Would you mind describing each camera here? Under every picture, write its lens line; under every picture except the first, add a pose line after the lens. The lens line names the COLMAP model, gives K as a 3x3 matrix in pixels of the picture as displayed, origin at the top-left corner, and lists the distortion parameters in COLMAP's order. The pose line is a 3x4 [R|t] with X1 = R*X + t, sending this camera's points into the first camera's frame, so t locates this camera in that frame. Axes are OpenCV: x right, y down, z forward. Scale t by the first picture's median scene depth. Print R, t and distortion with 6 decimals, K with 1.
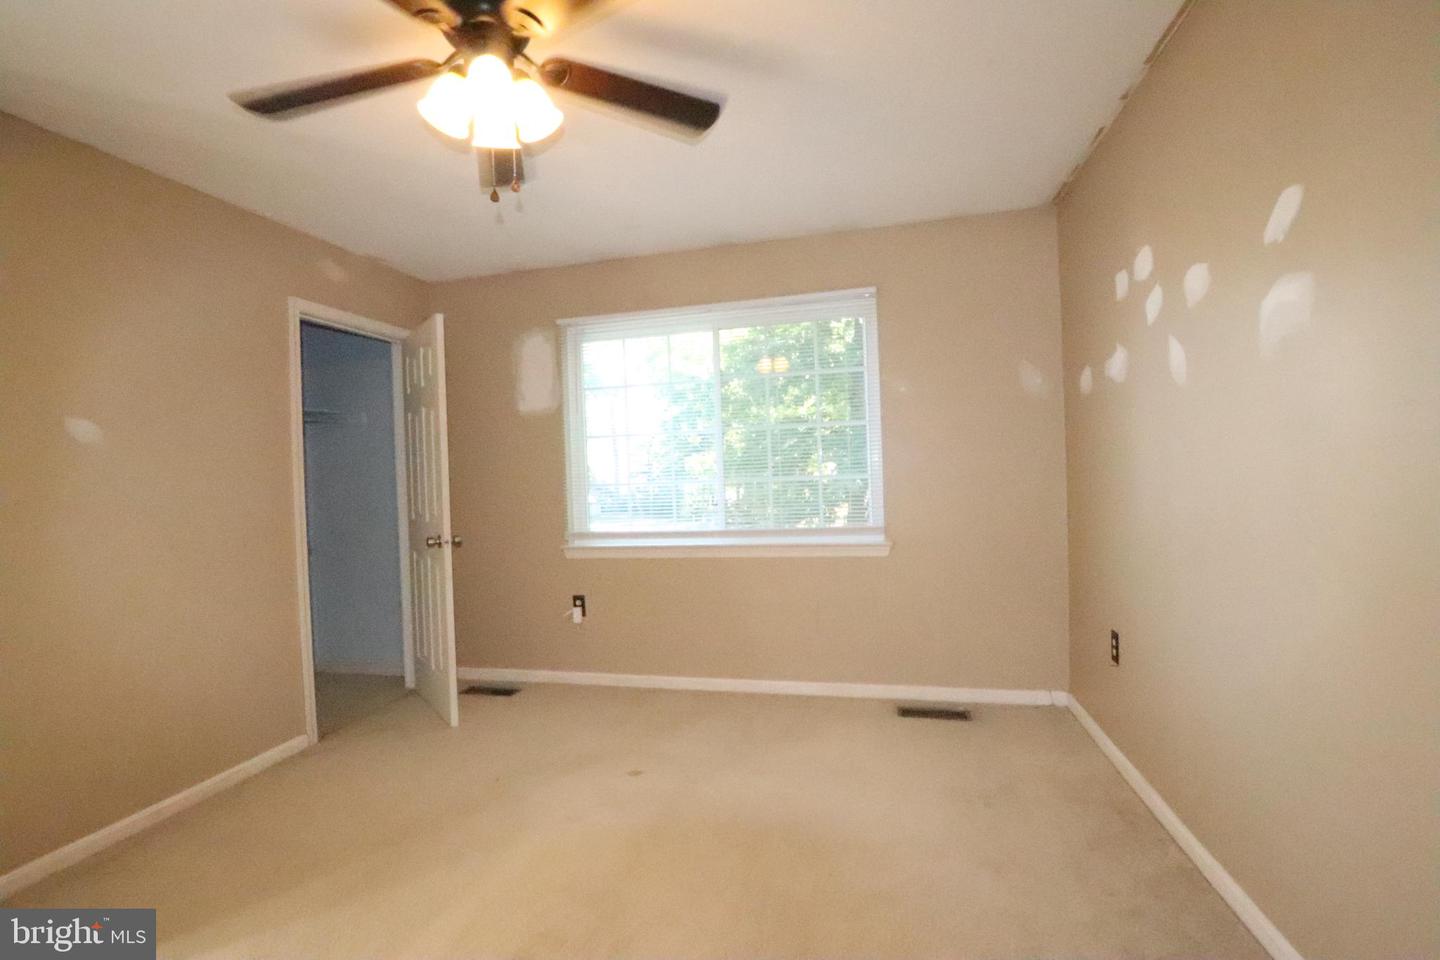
lens RADIAL K [[665.0, 0, 717.6], [0, 665.0, 478.5], [0, 0, 1]] dist [-0.020730, 0.002894]
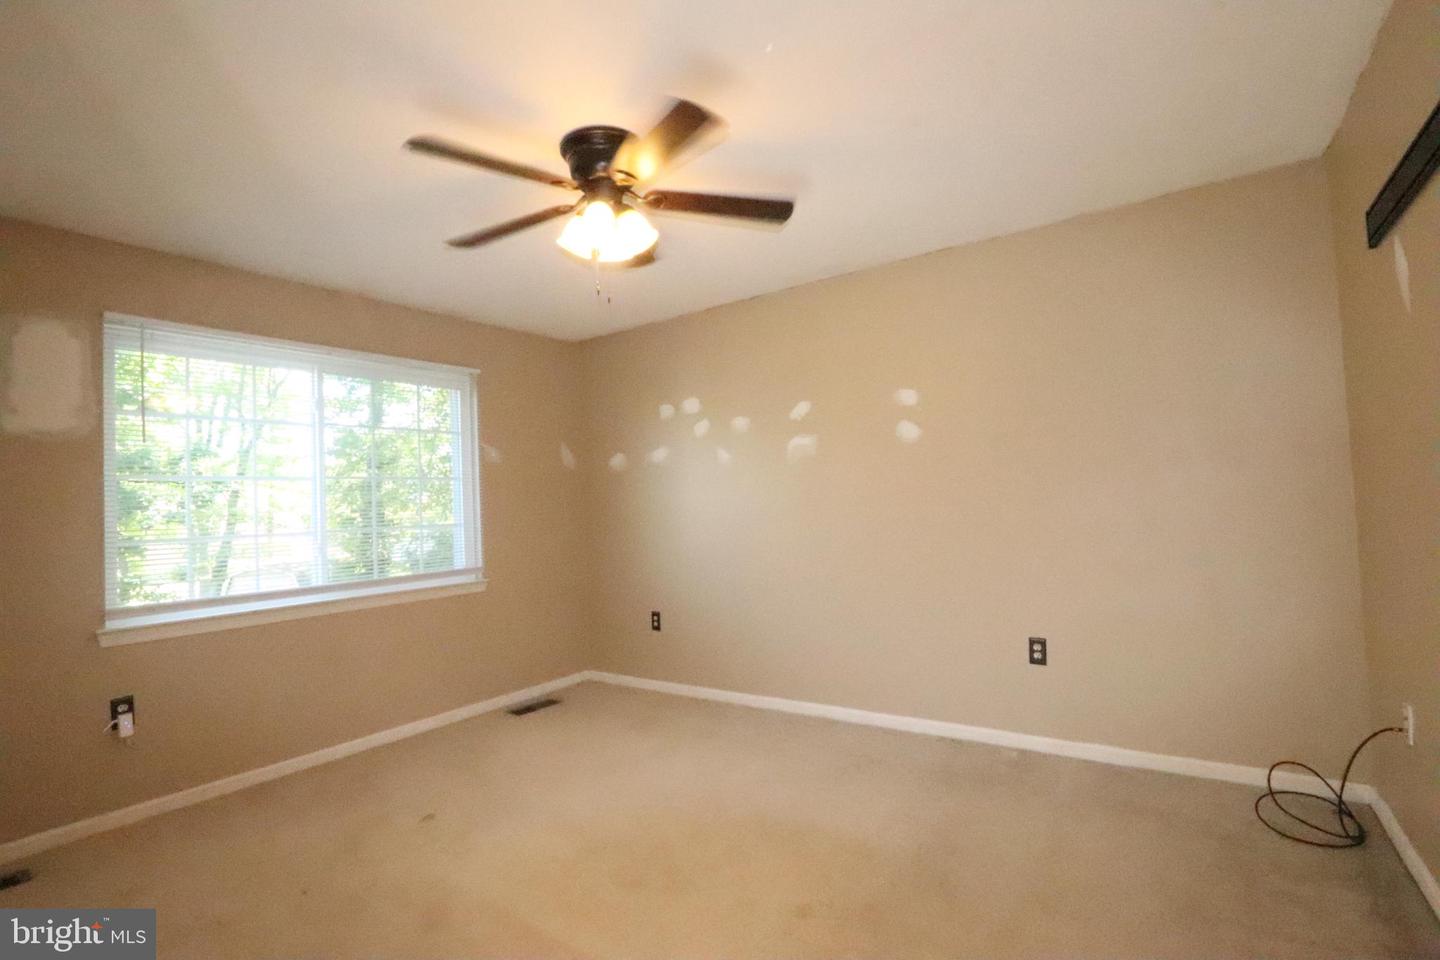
lens RADIAL K [[665.0, 0, 719.4], [0, 665.0, 480.5], [0, 0, 1]] dist [-0.020730, 0.002894]
pose [[0.376400, 0.056043, 0.924761, -0.710656], [0.038877, 0.996334, -0.076204, 0.025337], [-0.925641, 0.064636, 0.372842, 0.145910]]
